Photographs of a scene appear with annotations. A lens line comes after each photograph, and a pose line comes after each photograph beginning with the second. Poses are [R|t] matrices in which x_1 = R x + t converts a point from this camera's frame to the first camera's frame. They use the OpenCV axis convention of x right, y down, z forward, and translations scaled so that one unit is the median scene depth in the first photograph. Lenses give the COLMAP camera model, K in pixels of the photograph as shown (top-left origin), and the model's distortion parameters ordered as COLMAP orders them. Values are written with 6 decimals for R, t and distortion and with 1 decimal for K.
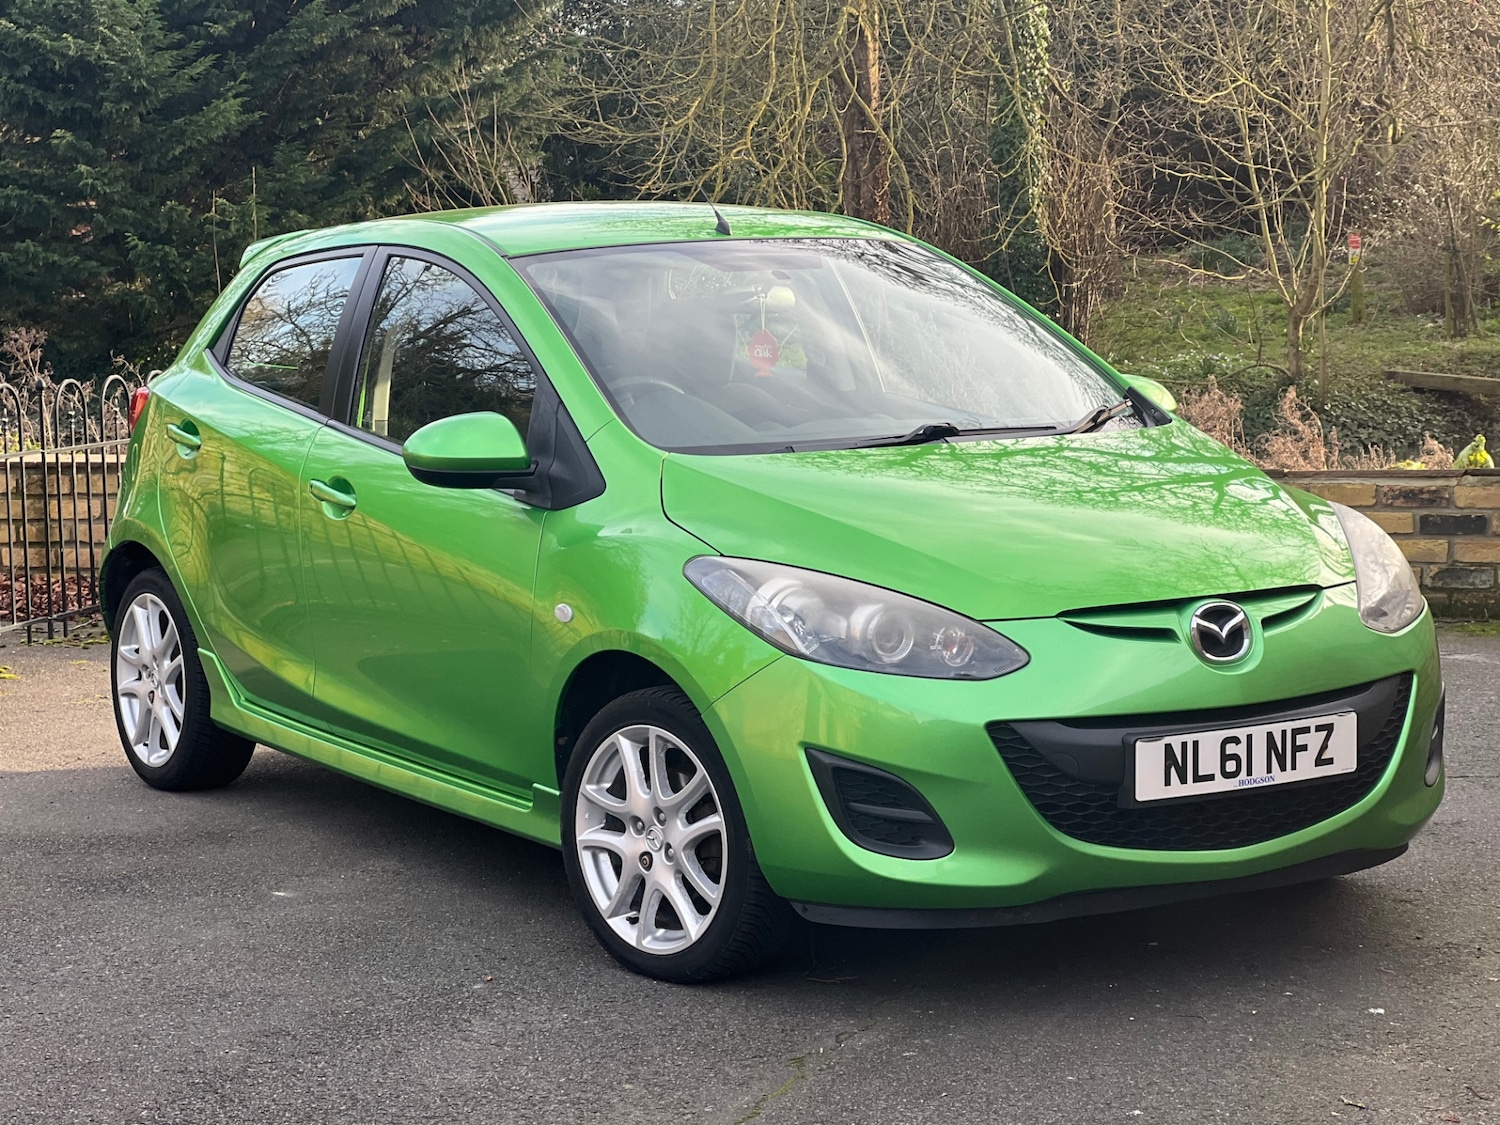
lens RADIAL K [[3346.4, 0, 758.6], [0, 3346.4, 559.3], [0, 0, 1]] dist [0.107144, 1.769252]
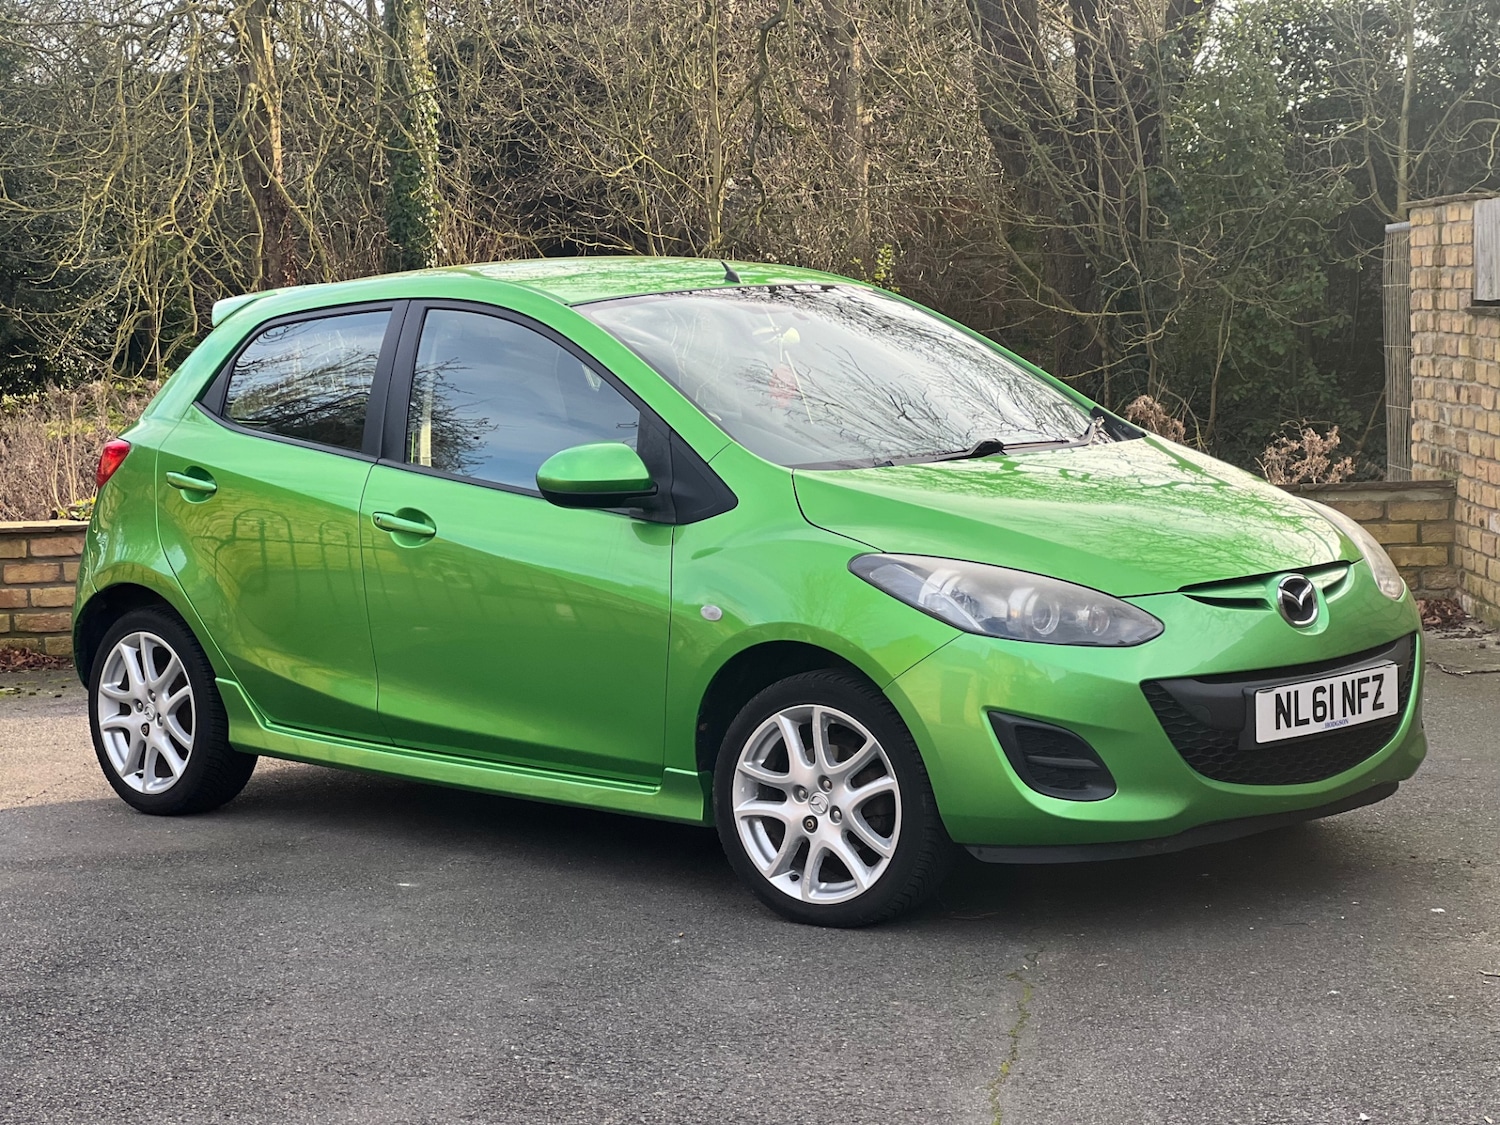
lens RADIAL K [[3346.4, 0, 758.6], [0, 3346.4, 559.3], [0, 0, 1]] dist [0.107144, 1.769252]
pose [[0.973910, -0.038166, 0.223702, -0.304577], [0.043254, 0.998904, -0.017884, 0.019519], [-0.222774, 0.027093, 0.974494, -0.114813]]
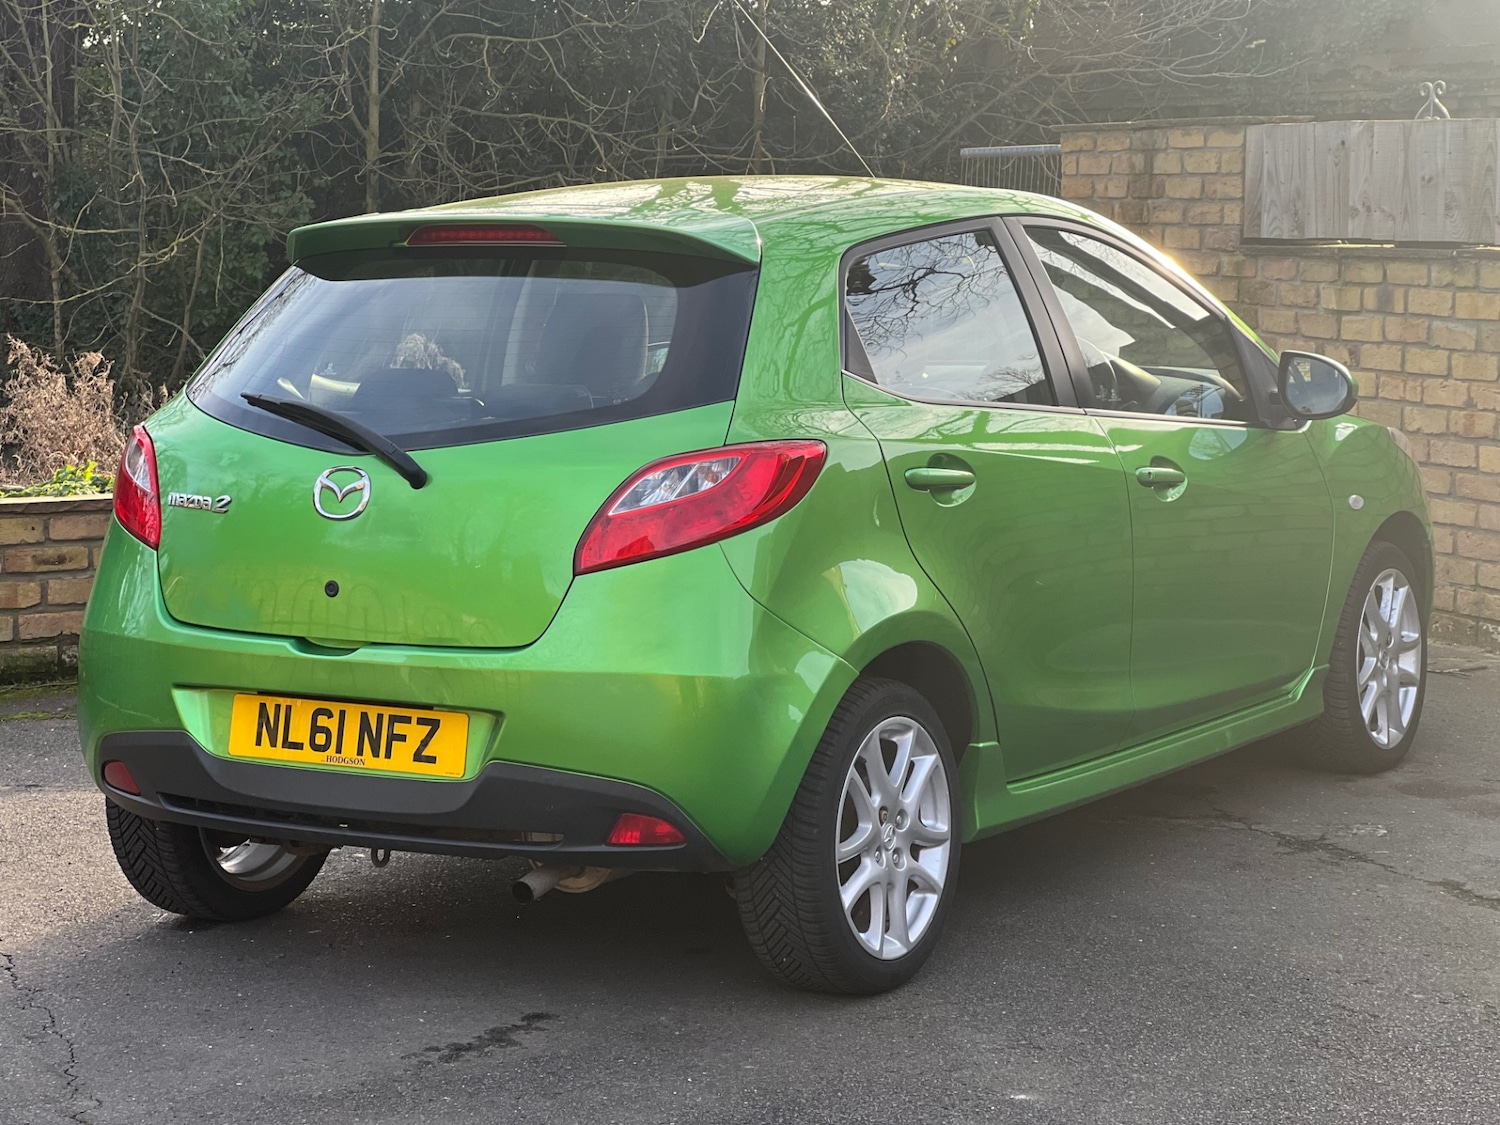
lens RADIAL K [[3352.2, 0, 750.0], [0, 3352.2, 562.5], [0, 0, 1]] dist [0.052027, 2.434141]
pose [[0.794830, -0.071693, 0.602582, -0.715251], [0.065703, 0.997326, 0.031993, -0.054428], [-0.603264, 0.014163, 0.797416, 0.484678]]
